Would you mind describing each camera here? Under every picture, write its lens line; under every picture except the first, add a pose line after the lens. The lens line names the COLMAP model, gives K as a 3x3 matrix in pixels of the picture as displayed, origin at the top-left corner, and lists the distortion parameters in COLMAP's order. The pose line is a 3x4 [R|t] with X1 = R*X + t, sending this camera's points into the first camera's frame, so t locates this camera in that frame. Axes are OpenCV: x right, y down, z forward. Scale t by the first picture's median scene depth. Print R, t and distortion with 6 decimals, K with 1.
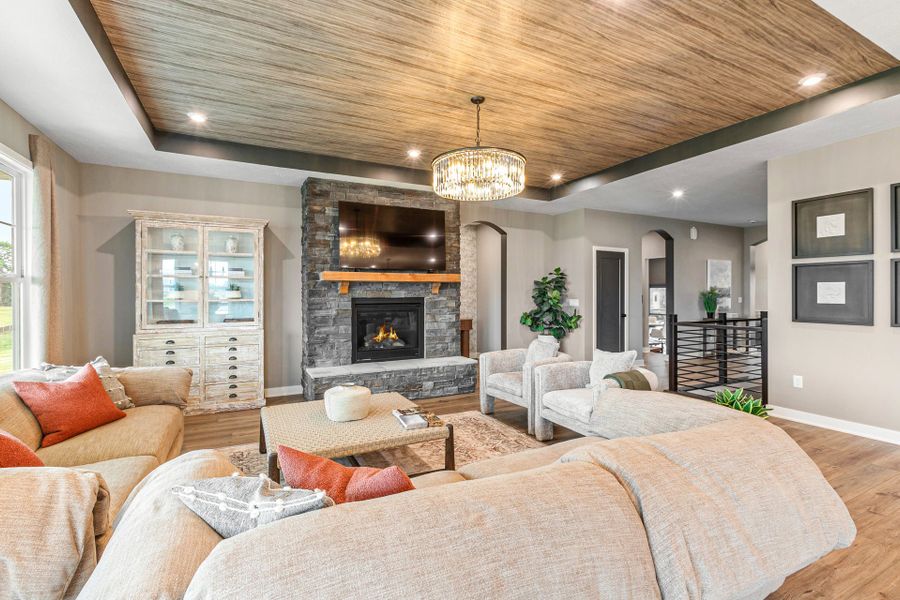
lens RADIAL K [[401.4, 0, 444.5], [0, 401.4, 292.3], [0, 0, 1]] dist [-0.006347, -0.000019]
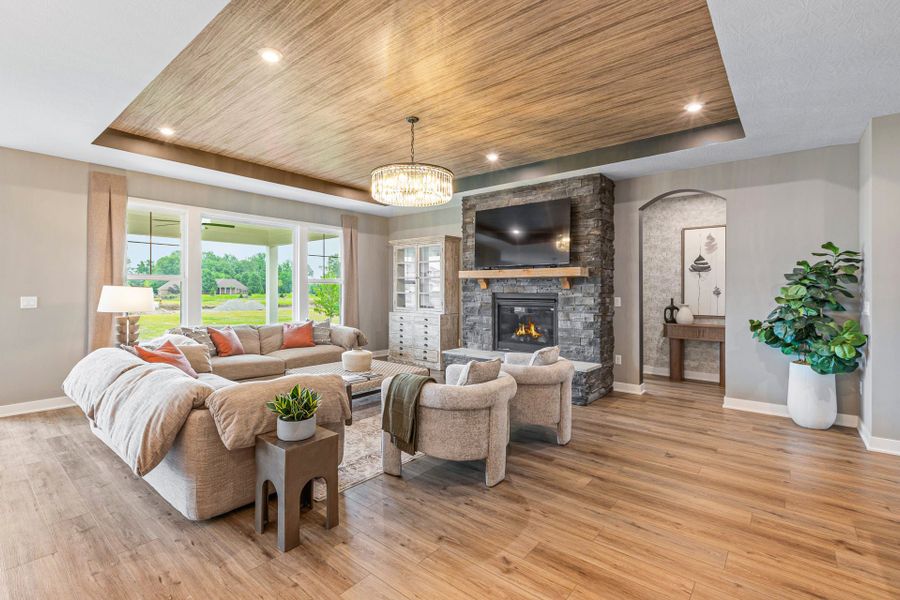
lens RADIAL K [[415.1, 0, 445.8], [0, 415.1, 293.1], [0, 0, 1]] dist [0.002660, 0.000211]
pose [[0.397464, 0.012305, -0.917535, 0.793110], [0.002195, 0.999894, 0.014361, -0.002539], [0.917615, -0.007722, 0.397395, 0.403131]]
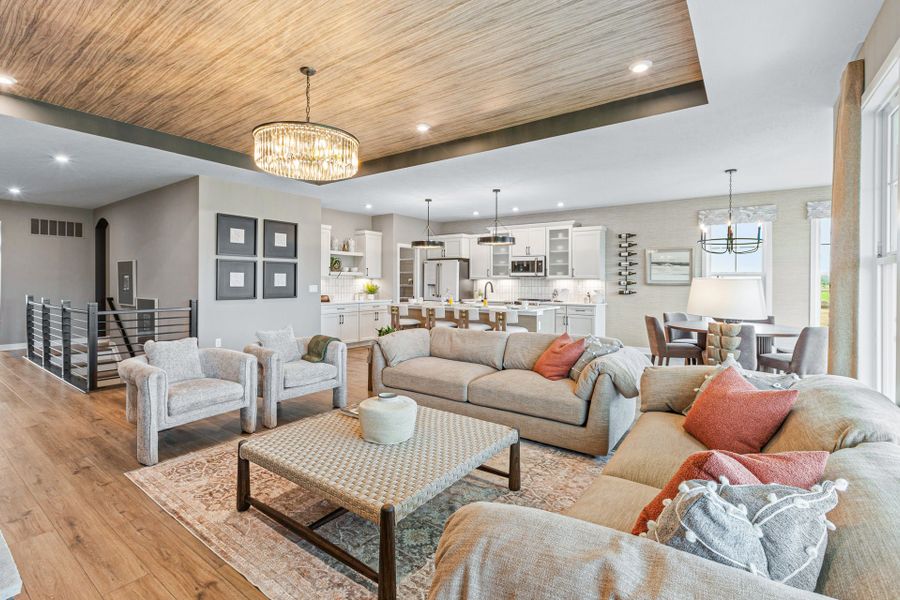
lens RADIAL K [[407.9, 0, 448.9], [0, 407.9, 281.9], [0, 0, 1]] dist [-0.000723, -0.000077]
pose [[-0.460827, -0.000872, 0.887489, -0.595698], [-0.006192, 0.999978, -0.002232, 0.006490], [-0.887468, -0.006524, -0.460823, 0.749934]]
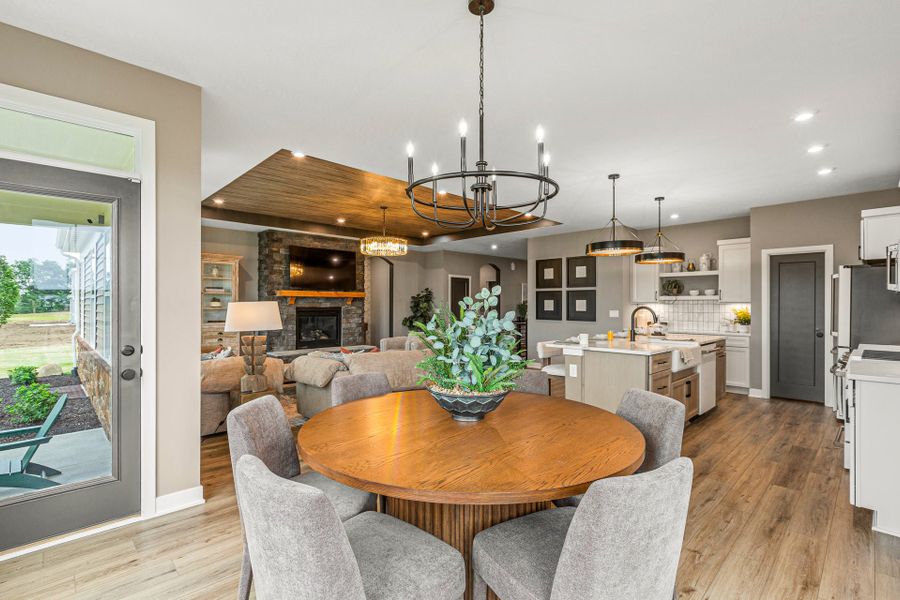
lens RADIAL K [[412.0, 0, 450.5], [0, 412.0, 303.3], [0, 0, 1]] dist [-0.000899, -0.000011]
pose [[0.951690, 0.005864, 0.307004, -0.149479], [-0.006321, 0.999980, 0.000493, -0.005518], [-0.306995, -0.002410, 0.951708, -0.690884]]
